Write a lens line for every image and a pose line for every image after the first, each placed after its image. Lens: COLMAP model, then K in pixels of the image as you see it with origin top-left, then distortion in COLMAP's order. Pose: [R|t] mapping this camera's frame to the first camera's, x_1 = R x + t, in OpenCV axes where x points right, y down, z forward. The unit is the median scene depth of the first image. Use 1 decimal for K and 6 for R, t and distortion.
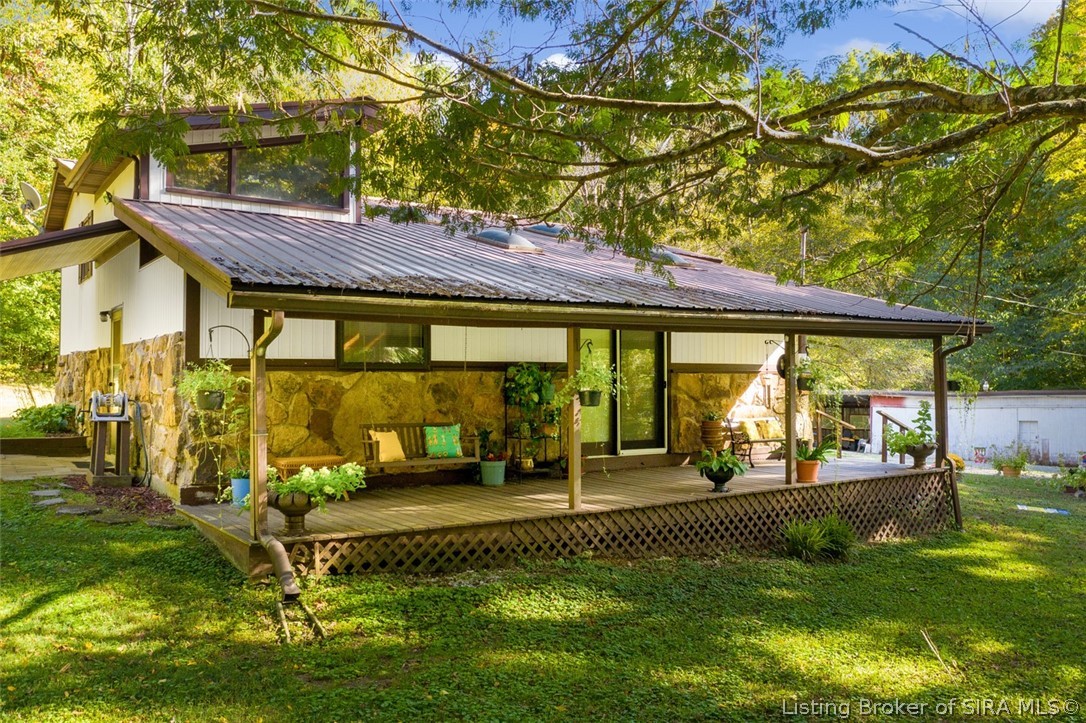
lens RADIAL K [[849.7, 0, 539.9], [0, 849.7, 353.8], [0, 0, 1]] dist [-0.006330, 0.001541]
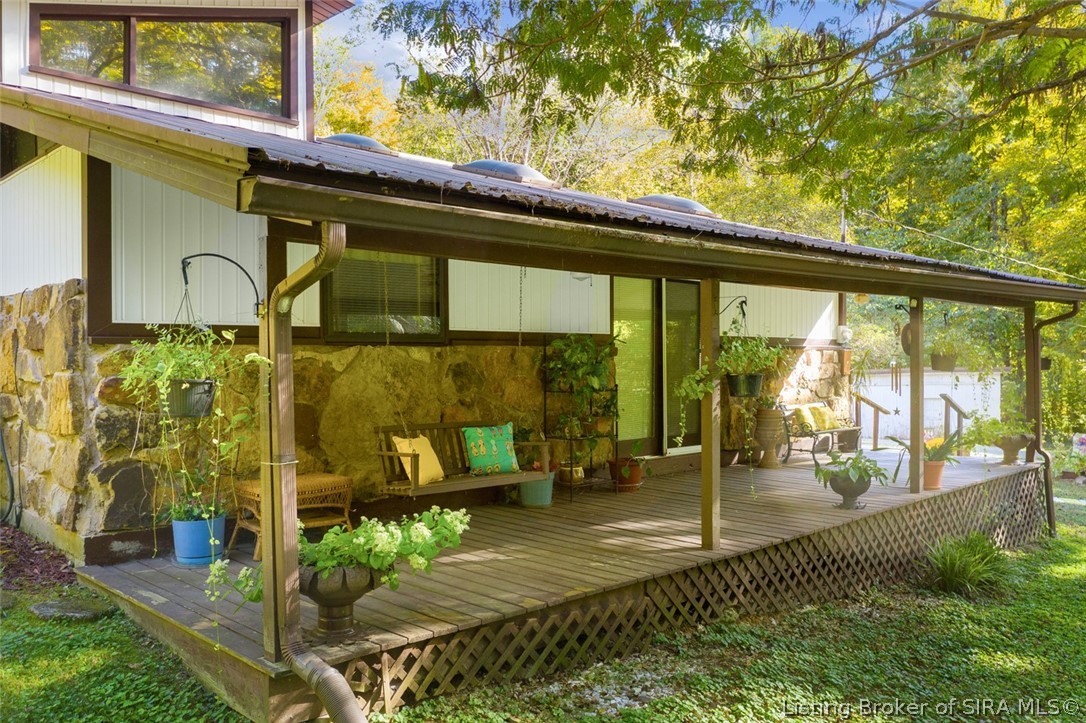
lens RADIAL K [[862.7, 0, 543.0], [0, 862.7, 361.5], [0, 0, 1]] dist [-0.006796, 0.003322]
pose [[0.986995, -0.001884, 0.160737, -0.195098], [-0.003868, 0.999363, 0.035465, 0.009532], [-0.160702, -0.035625, 0.986360, 0.339915]]
